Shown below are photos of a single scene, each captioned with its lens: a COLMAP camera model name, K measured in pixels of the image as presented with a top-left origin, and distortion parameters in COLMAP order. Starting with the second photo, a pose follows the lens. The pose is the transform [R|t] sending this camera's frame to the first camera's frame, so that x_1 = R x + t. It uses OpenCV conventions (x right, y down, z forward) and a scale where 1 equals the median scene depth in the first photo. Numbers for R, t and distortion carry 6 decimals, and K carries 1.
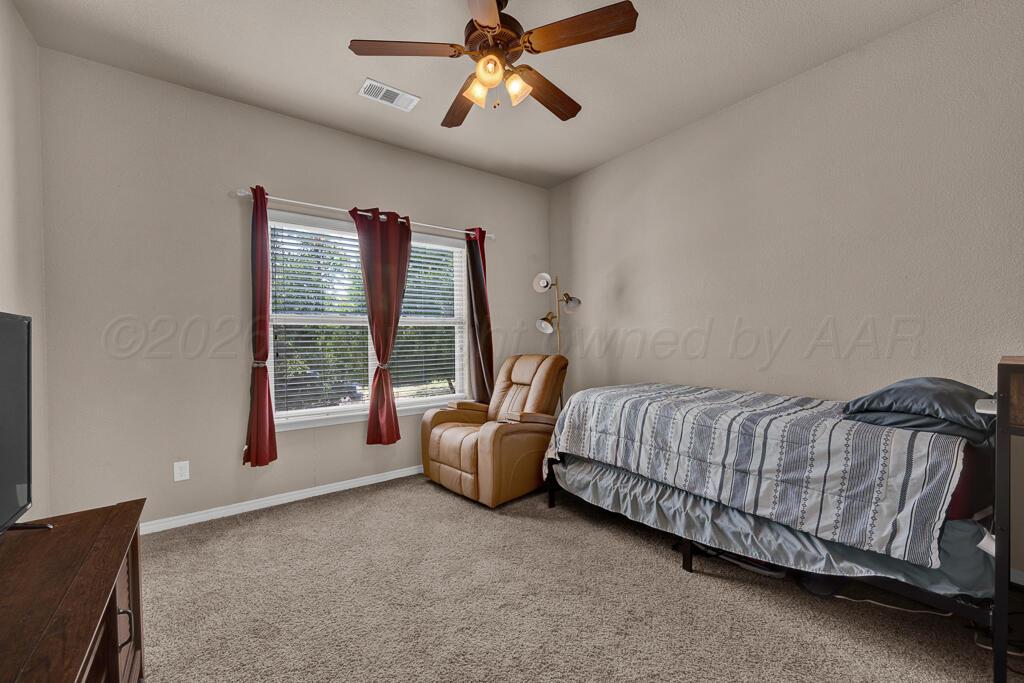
lens RADIAL K [[401.9, 0, 509.8], [0, 401.9, 343.3], [0, 0, 1]] dist [-0.000421, -0.000972]
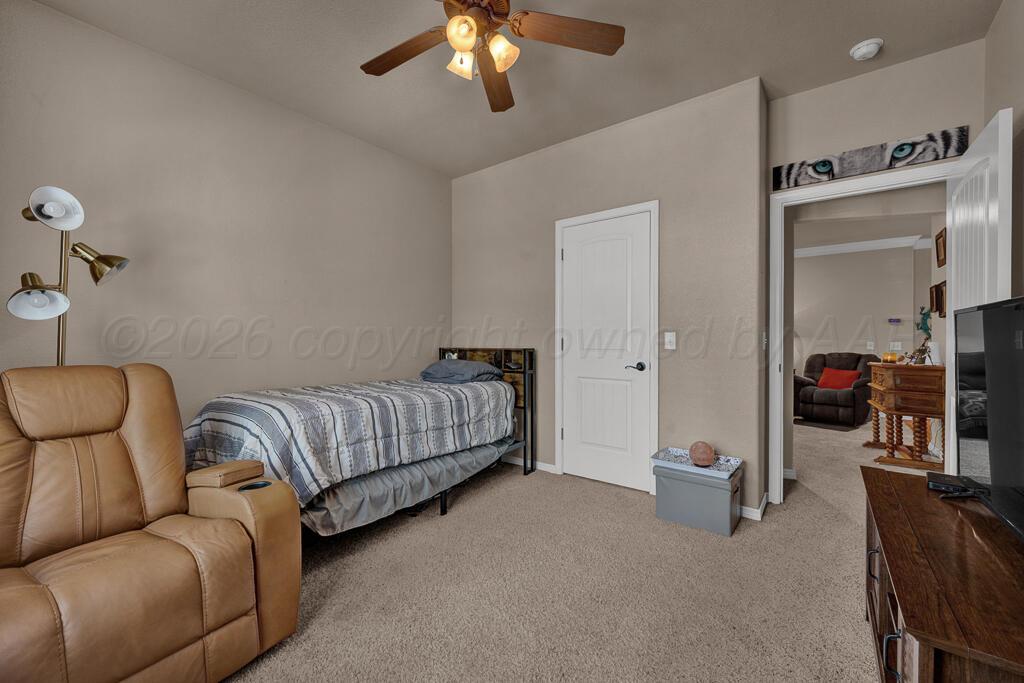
lens RADIAL K [[401.9, 0, 508.3], [0, 401.9, 340.8], [0, 0, 1]] dist [-0.000421, -0.000972]
pose [[-0.261313, 0.007122, 0.965228, -1.157880], [0.000853, 0.999974, -0.007147, 0.010254], [-0.965254, -0.001044, -0.261312, 1.489956]]
